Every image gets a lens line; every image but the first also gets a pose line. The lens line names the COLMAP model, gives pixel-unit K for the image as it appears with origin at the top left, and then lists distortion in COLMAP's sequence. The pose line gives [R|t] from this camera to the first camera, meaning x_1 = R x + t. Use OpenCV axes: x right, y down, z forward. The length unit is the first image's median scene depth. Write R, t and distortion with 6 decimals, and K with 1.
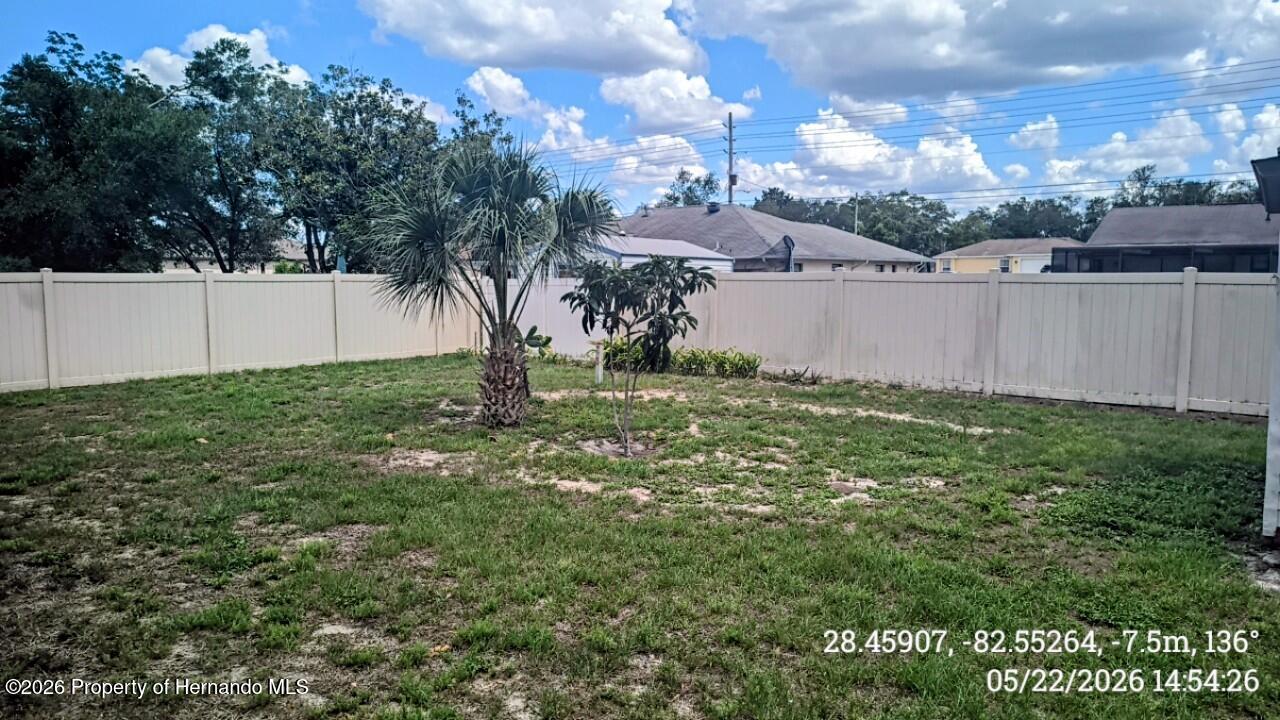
lens RADIAL K [[886.0, 0, 637.0], [0, 886.0, 327.9], [0, 0, 1]] dist [0.045353, -0.054520]
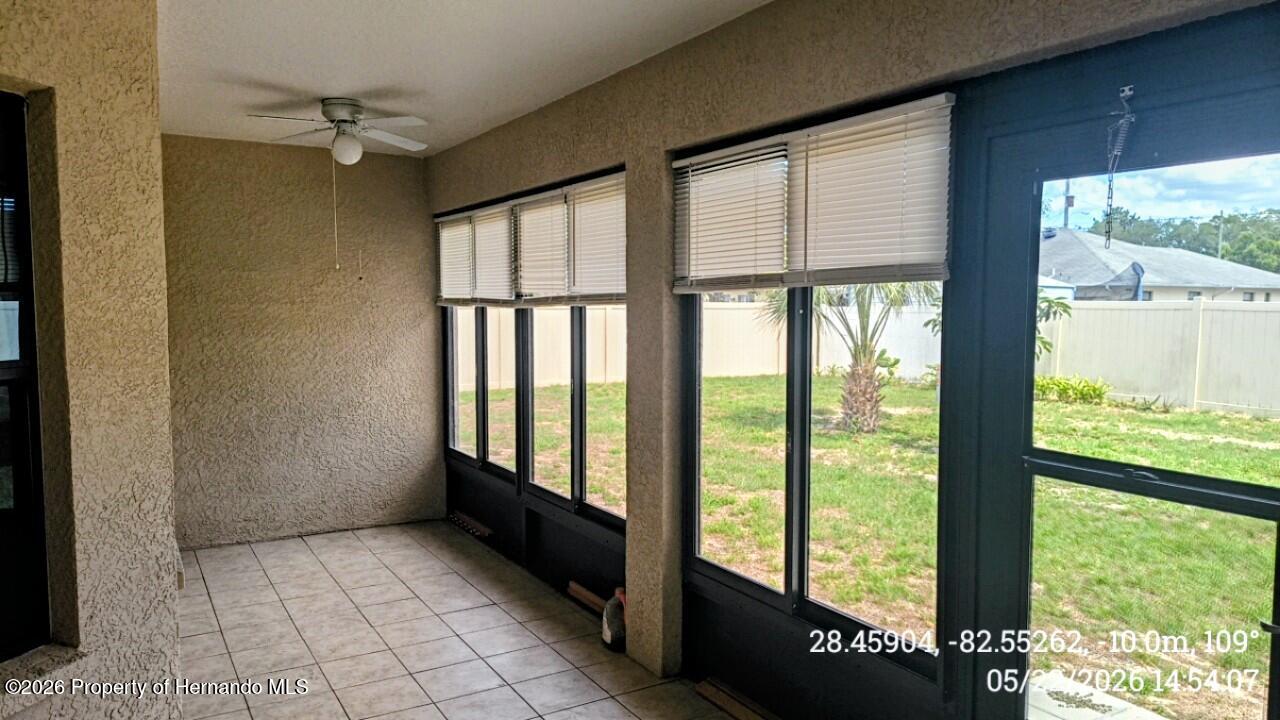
lens RADIAL K [[869.6, 0, 649.8], [0, 869.6, 364.5], [0, 0, 1]] dist [0.050394, -0.062251]
pose [[0.945405, 0.027412, -0.324742, -0.043534], [-0.023619, 0.999599, 0.015615, 0.009340], [0.325040, -0.007093, 0.945674, -0.177456]]
